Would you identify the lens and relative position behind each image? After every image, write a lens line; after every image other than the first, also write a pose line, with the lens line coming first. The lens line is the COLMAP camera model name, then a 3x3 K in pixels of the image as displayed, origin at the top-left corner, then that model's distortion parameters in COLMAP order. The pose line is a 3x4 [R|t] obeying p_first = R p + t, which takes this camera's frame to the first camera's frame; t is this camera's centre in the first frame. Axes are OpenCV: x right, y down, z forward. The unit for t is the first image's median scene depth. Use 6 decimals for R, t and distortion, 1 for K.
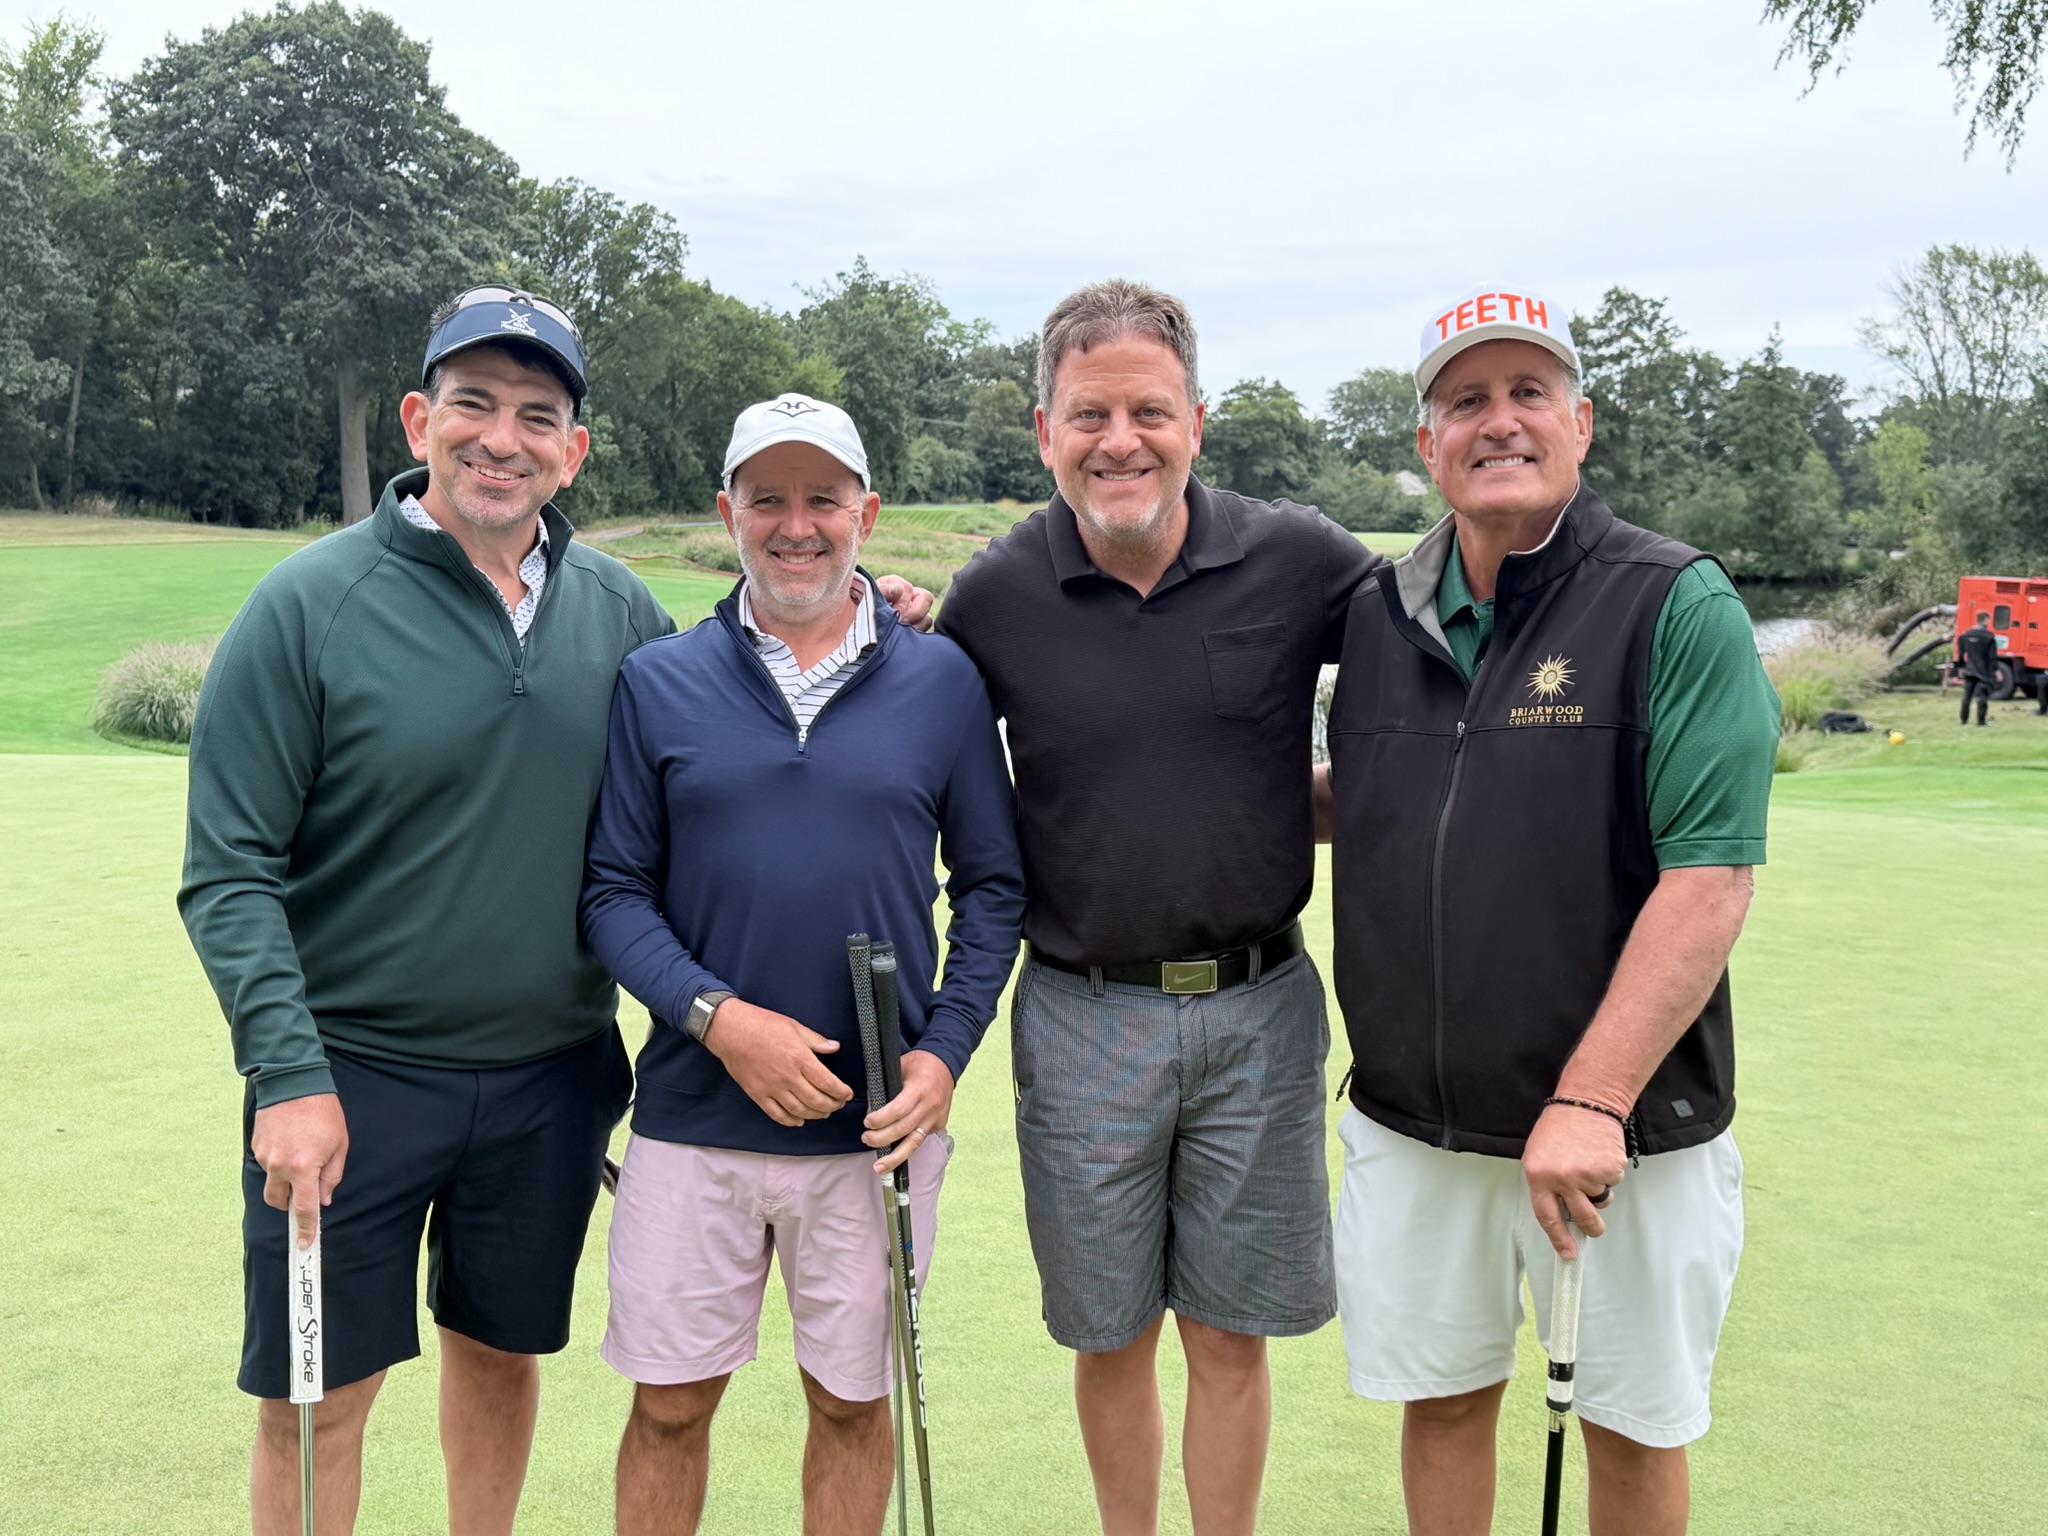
lens RADIAL K [[2127.2, 0, 1024.0], [0, 2127.2, 768.0], [0, 0, 1]] dist [0.231751, -0.517856]
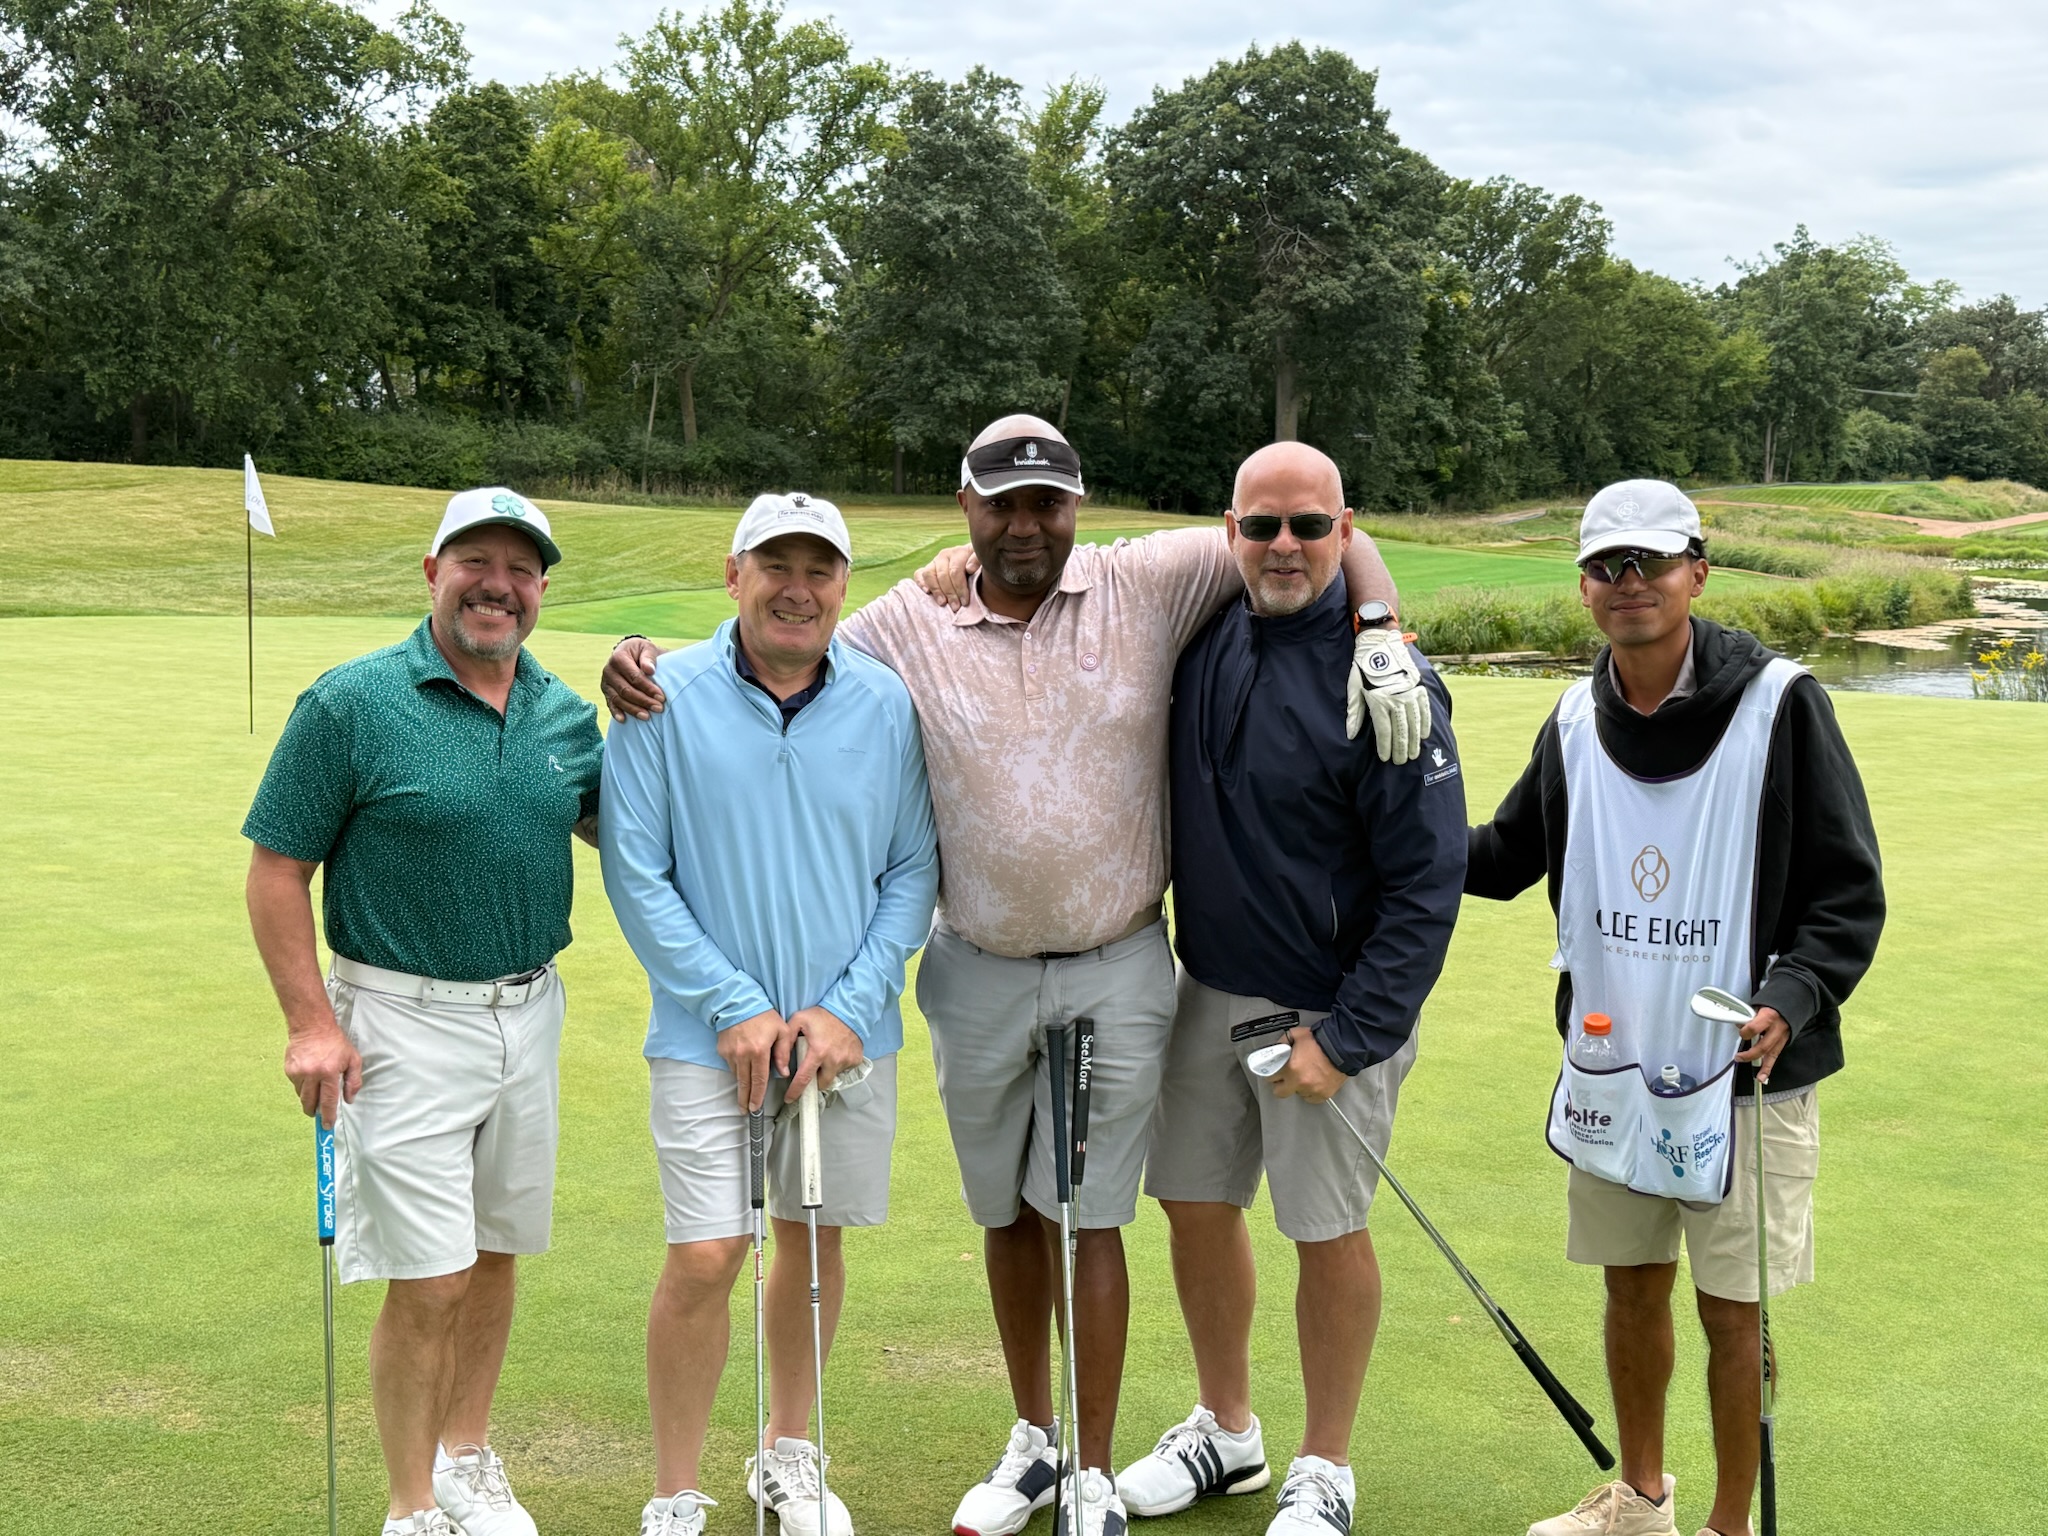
lens RADIAL K [[2238.3, 0, 1024.0], [0, 2238.3, 768.0], [0, 0, 1]] dist [0.244017, -0.590533]
pose [[0.917329, 0.051997, -0.394720, 0.029287], [-0.050091, 0.998630, 0.015139, 0.007807], [0.394966, 0.005884, 0.918677, -0.100579]]
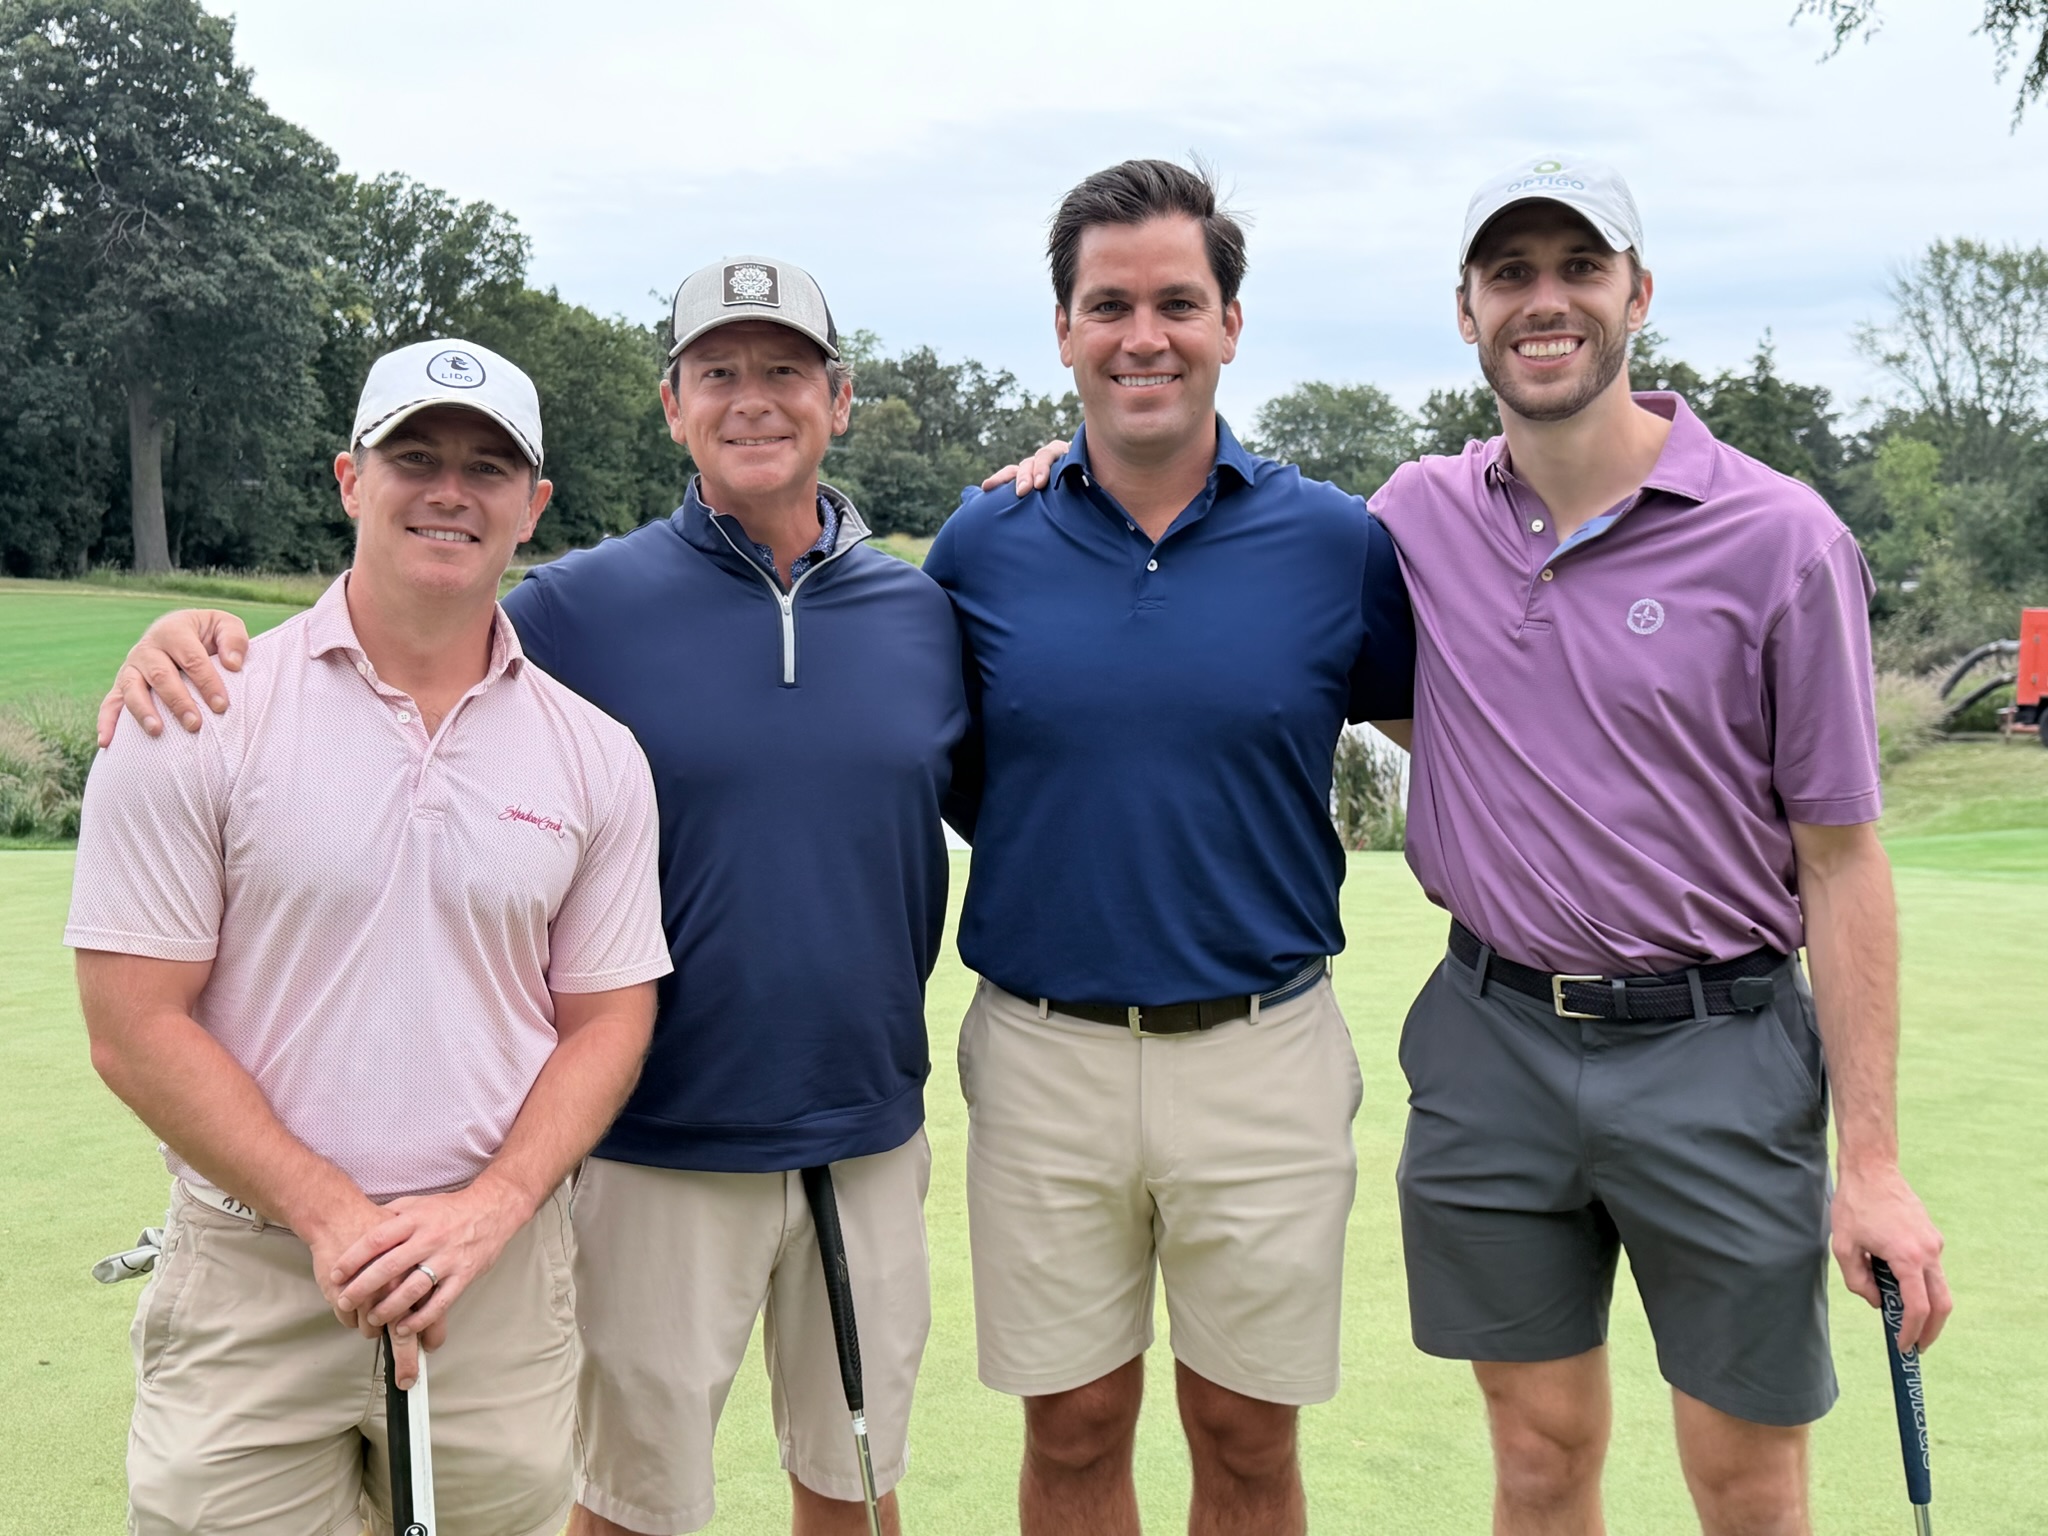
lens RADIAL K [[2426.1, 0, 1005.0], [0, 2426.1, 767.1], [0, 0, 1]] dist [0.223701, -0.500893]
pose [[0.999107, -0.015335, 0.039361, -0.007050], [0.016491, 0.999437, -0.029211, -0.000473], [-0.038891, 0.029834, 0.998798, 0.006172]]
